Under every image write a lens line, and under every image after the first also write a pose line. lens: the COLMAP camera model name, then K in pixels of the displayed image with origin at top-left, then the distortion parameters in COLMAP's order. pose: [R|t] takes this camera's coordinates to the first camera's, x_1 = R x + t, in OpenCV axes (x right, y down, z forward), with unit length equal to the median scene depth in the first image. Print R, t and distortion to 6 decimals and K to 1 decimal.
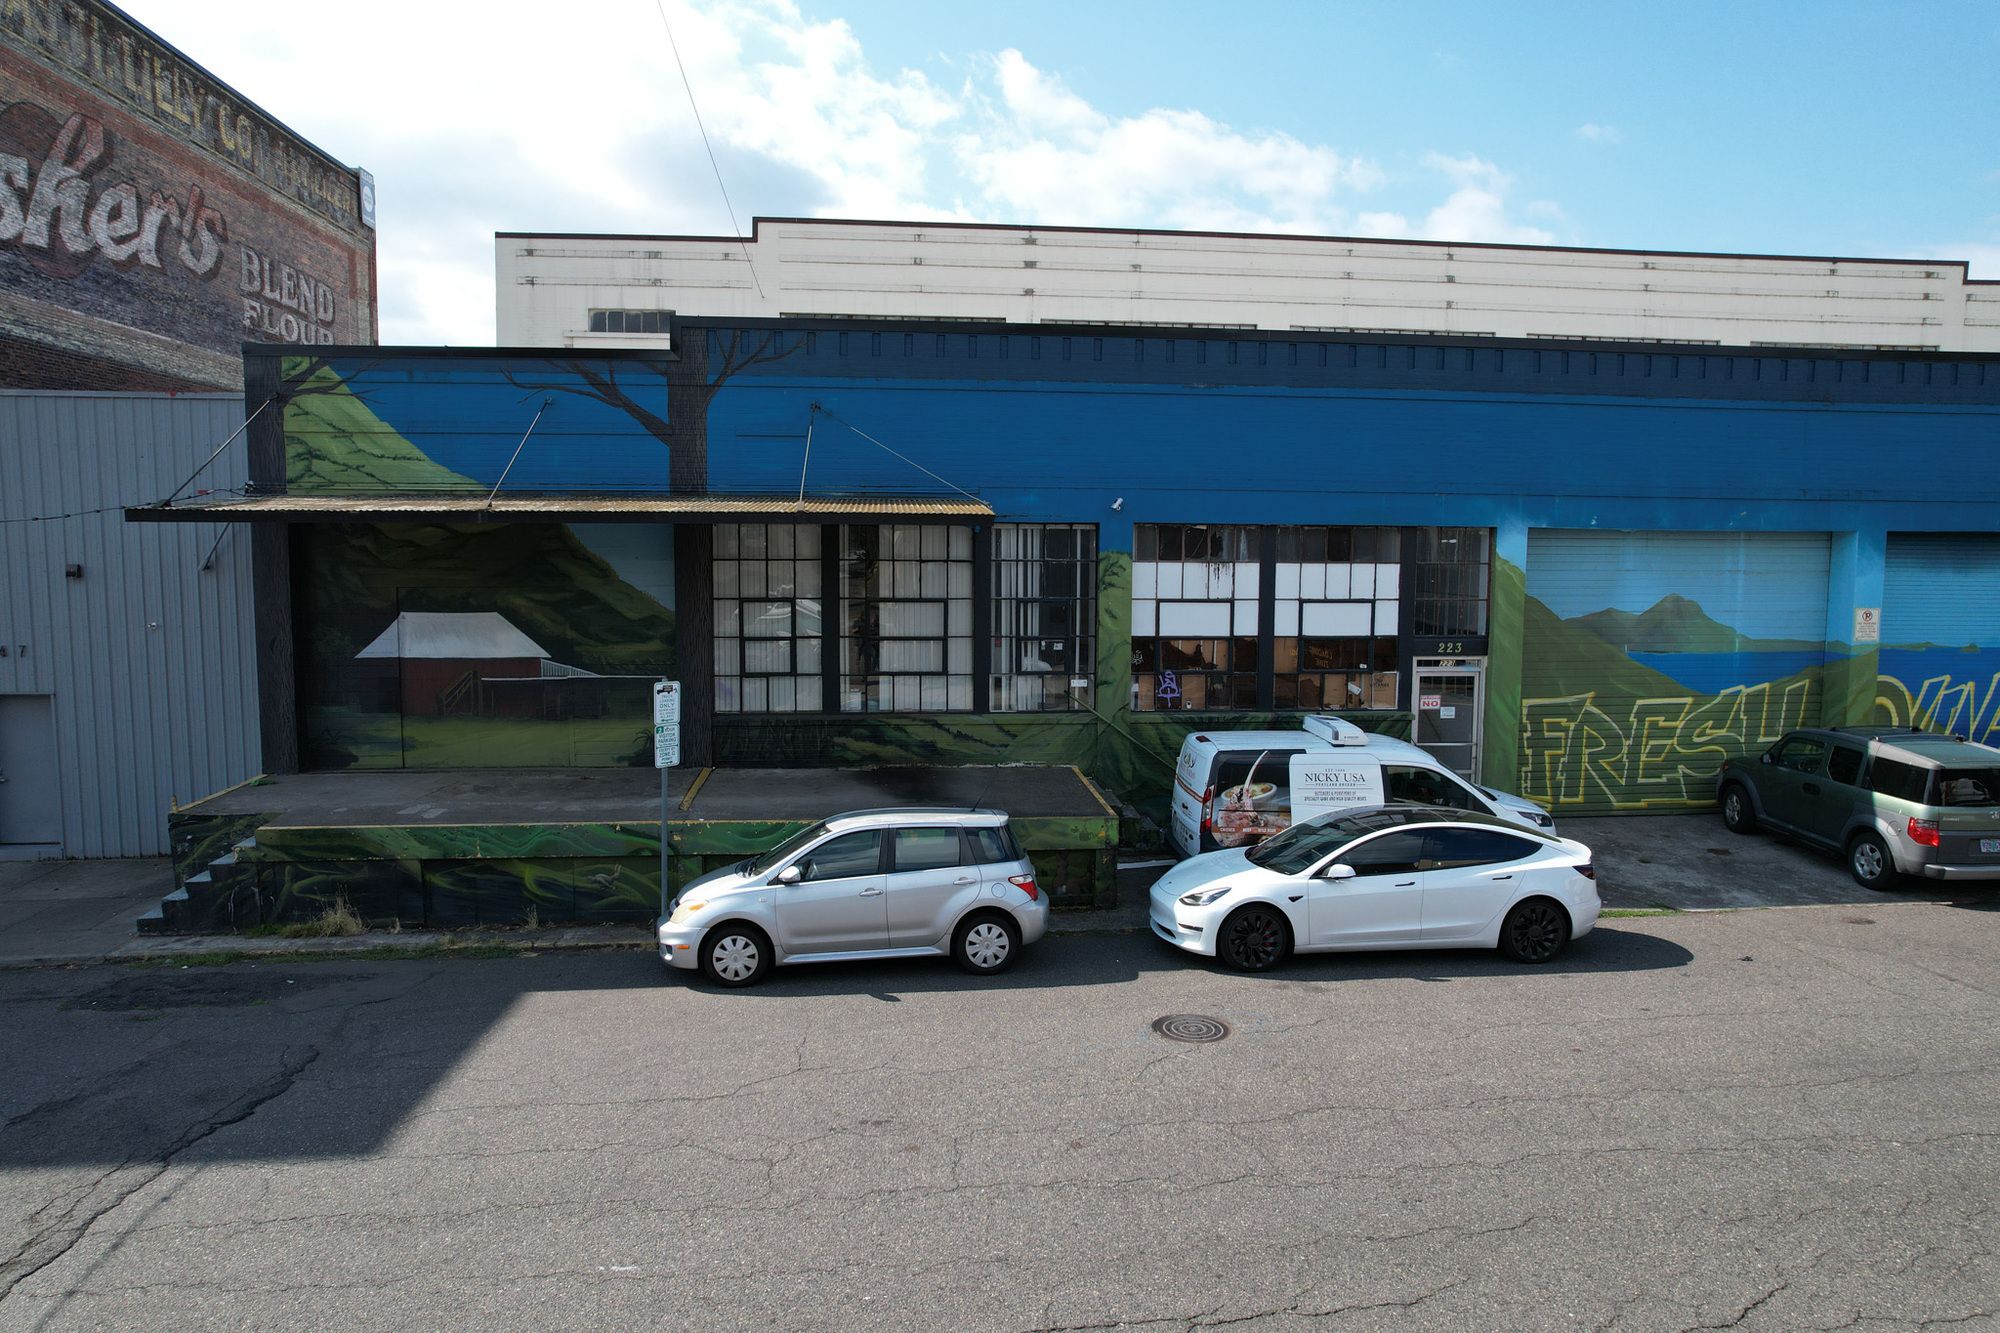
lens RADIAL K [[1272.8, 0, 1003.8], [0, 1272.8, 666.8], [0, 0, 1]] dist [-0.071837, 0.061766]
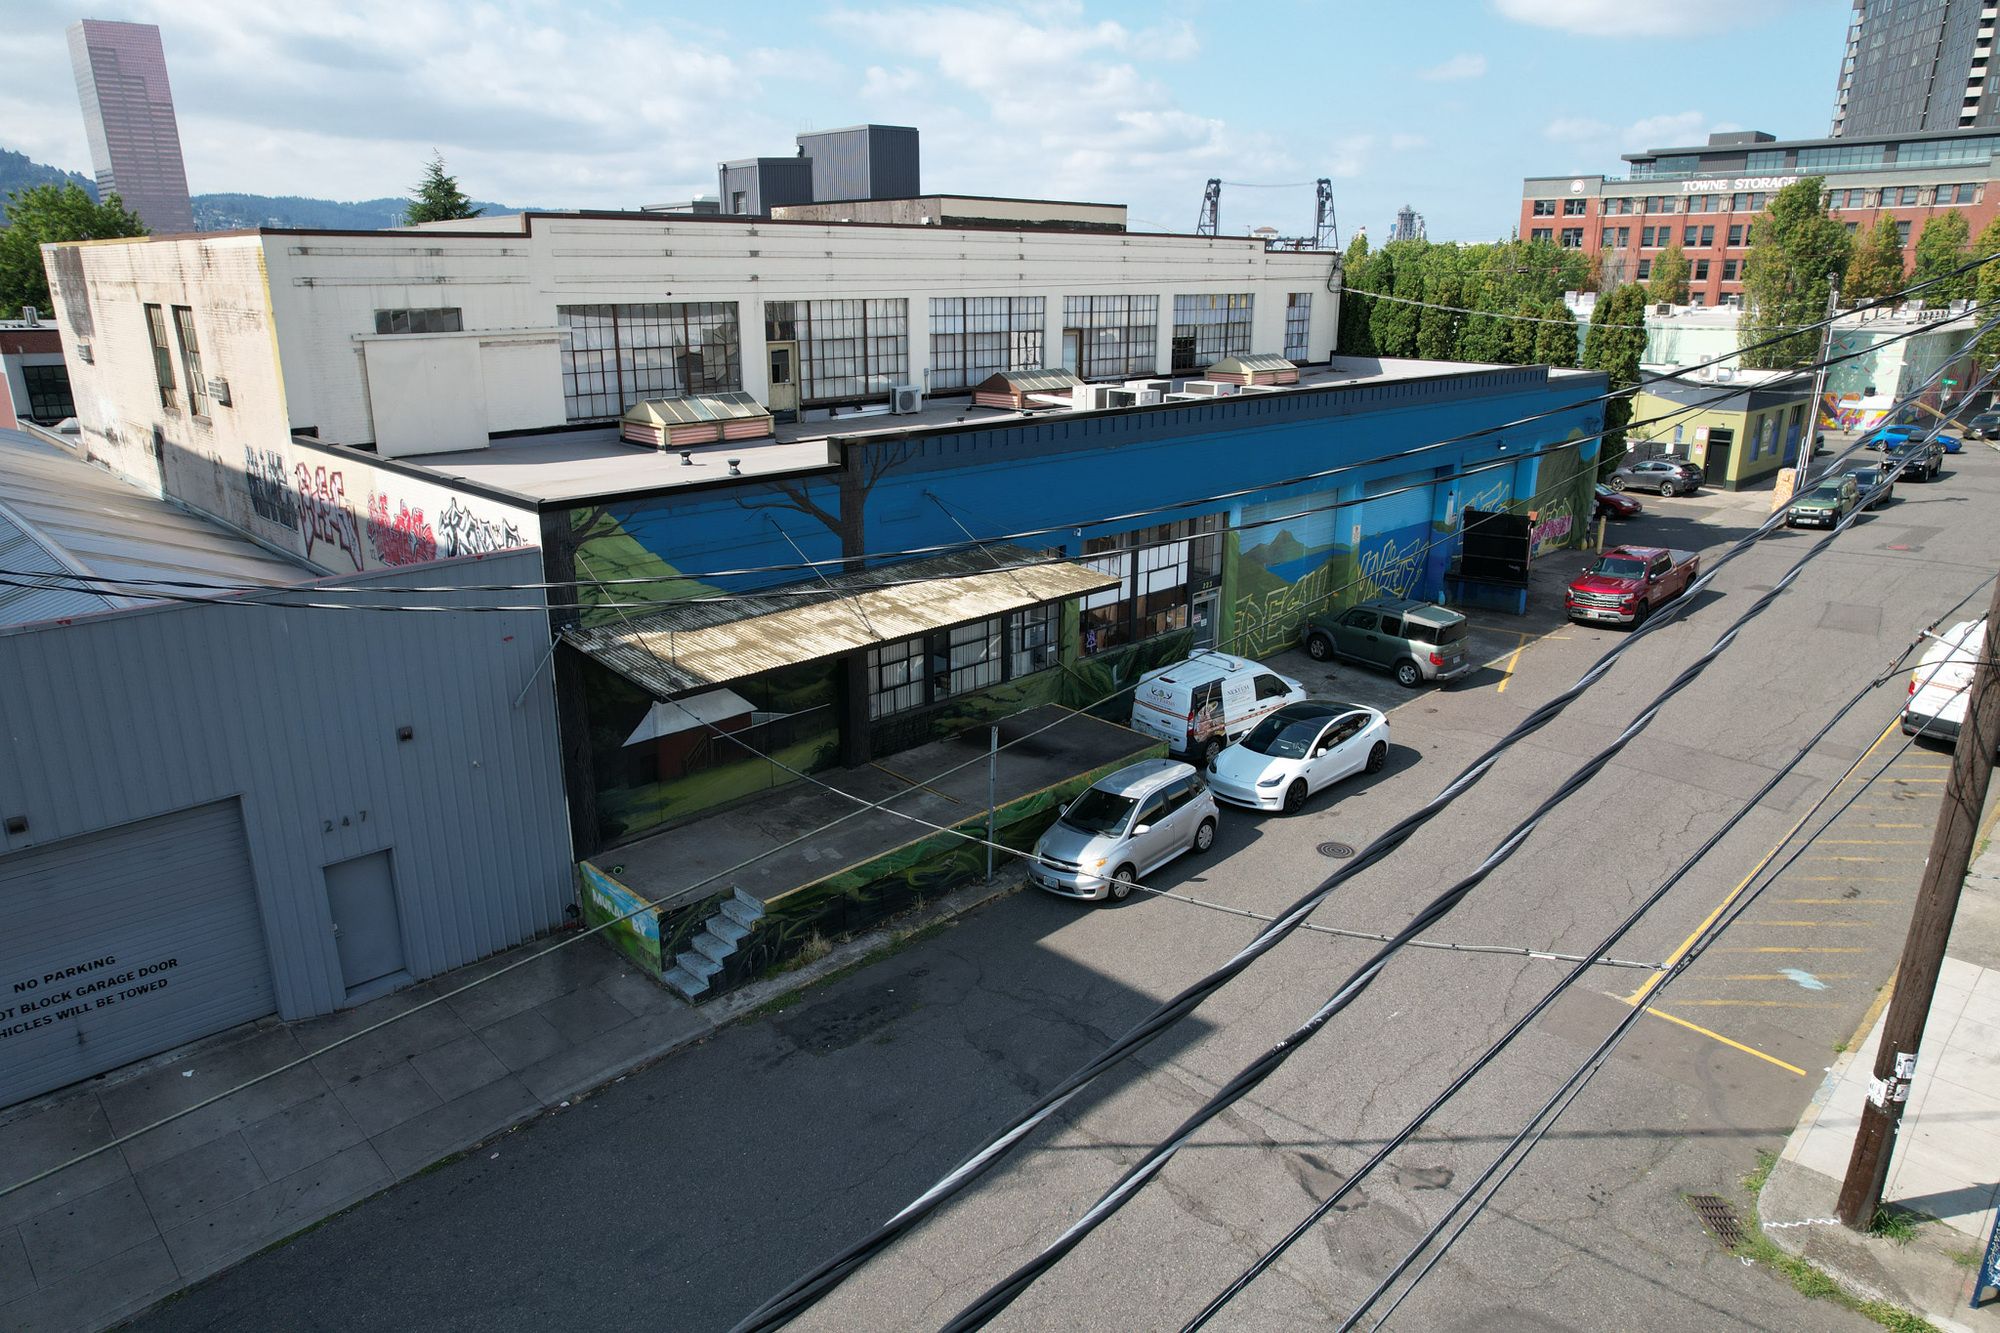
lens RADIAL K [[1272.8, 0, 1003.8], [0, 1272.8, 666.8], [0, 0, 1]] dist [-0.071837, 0.061766]
pose [[0.777954, -0.190791, 0.598654, -0.904695], [0.064576, 0.972016, 0.225865, -0.315773], [-0.624994, -0.137054, 0.768504, -0.129470]]
